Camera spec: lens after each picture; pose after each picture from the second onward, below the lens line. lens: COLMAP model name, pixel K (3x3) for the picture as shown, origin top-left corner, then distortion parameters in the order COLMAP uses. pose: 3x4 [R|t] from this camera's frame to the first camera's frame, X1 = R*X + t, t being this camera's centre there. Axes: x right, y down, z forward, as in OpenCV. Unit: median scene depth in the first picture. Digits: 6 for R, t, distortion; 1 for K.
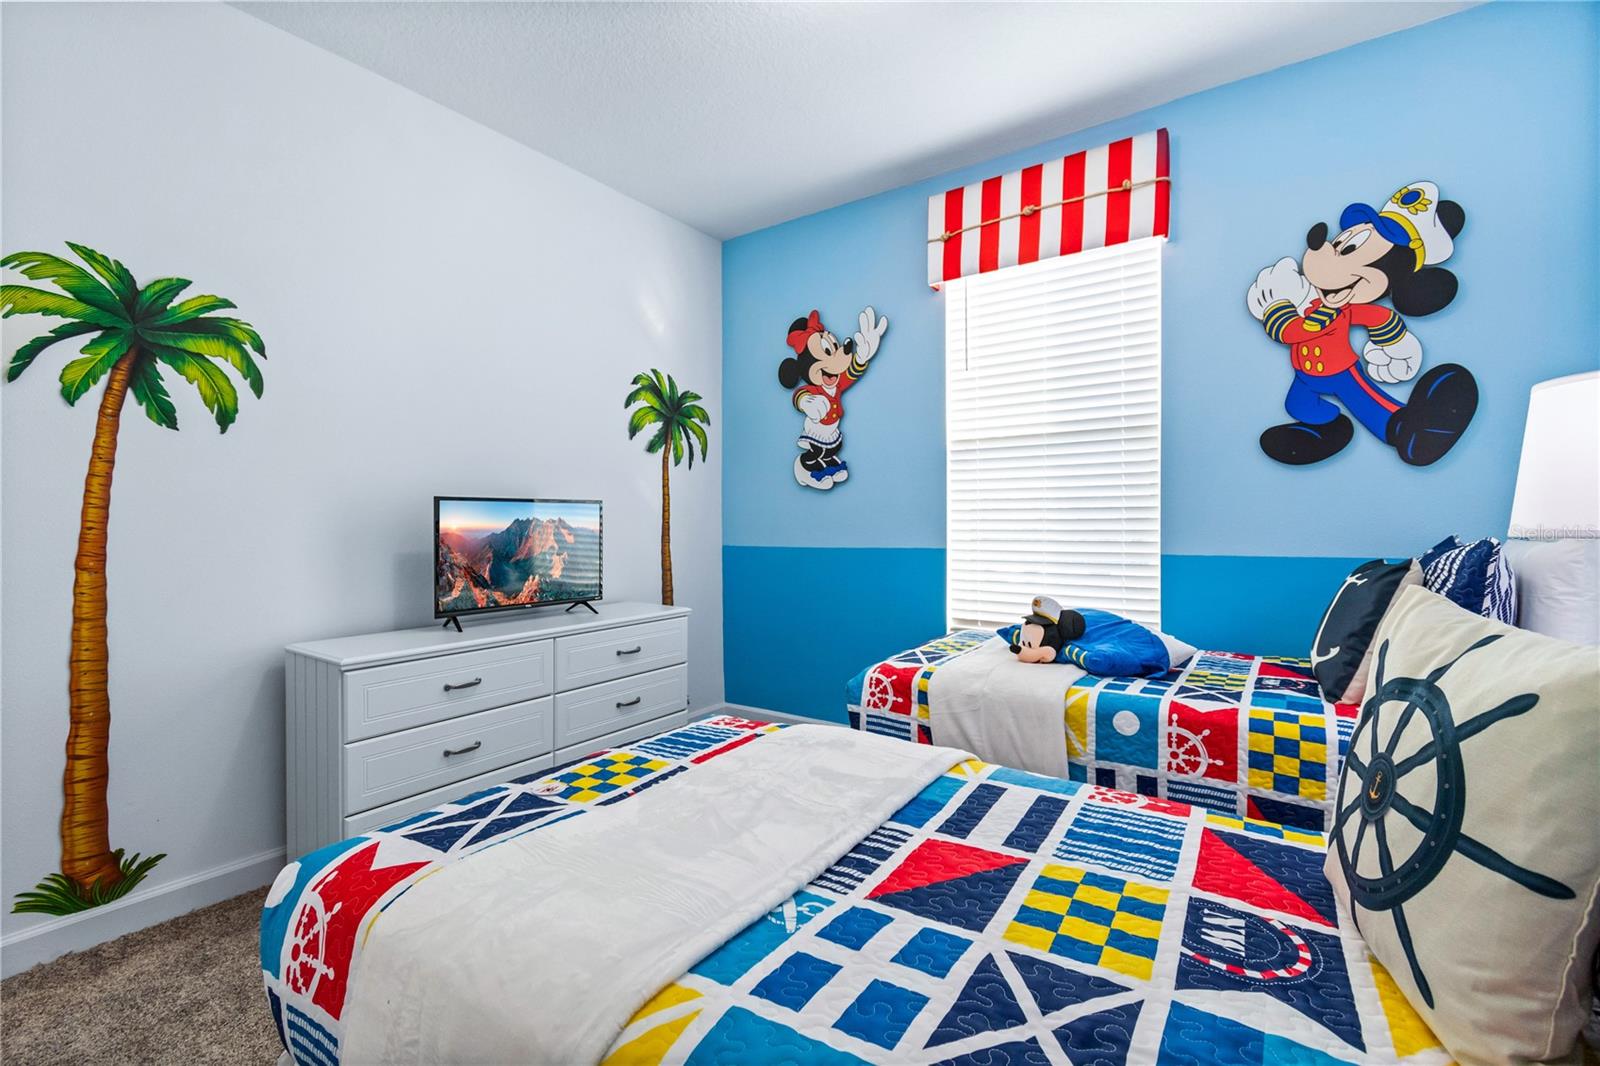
lens RADIAL K [[735.5, 0, 800.0], [0, 735.5, 533.0], [0, 0, 1]] dist [-0.000077, -0.000202]
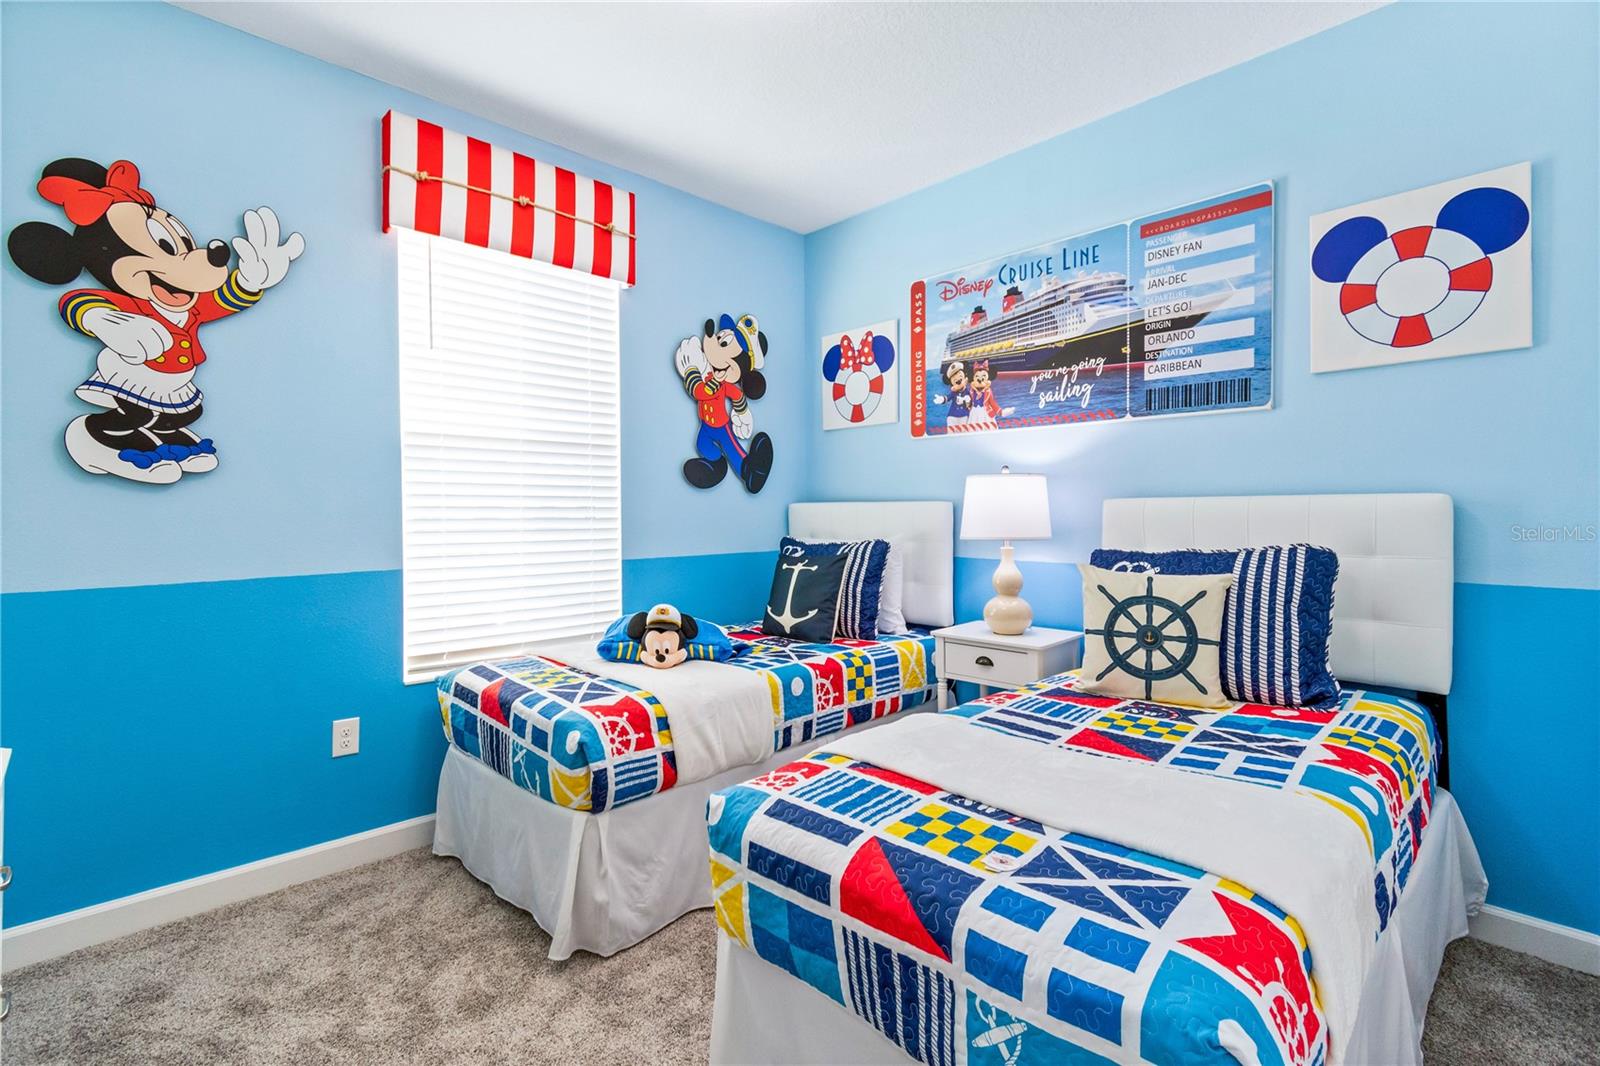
lens RADIAL K [[760.6, 0, 802.9], [0, 760.6, 517.7], [0, 0, 1]] dist [-0.001536, -0.000072]
pose [[0.137508, -0.005314, 0.990486, -0.628137], [0.014234, 0.999893, 0.003389, -0.035447], [-0.990398, 0.013632, 0.137569, 0.544551]]
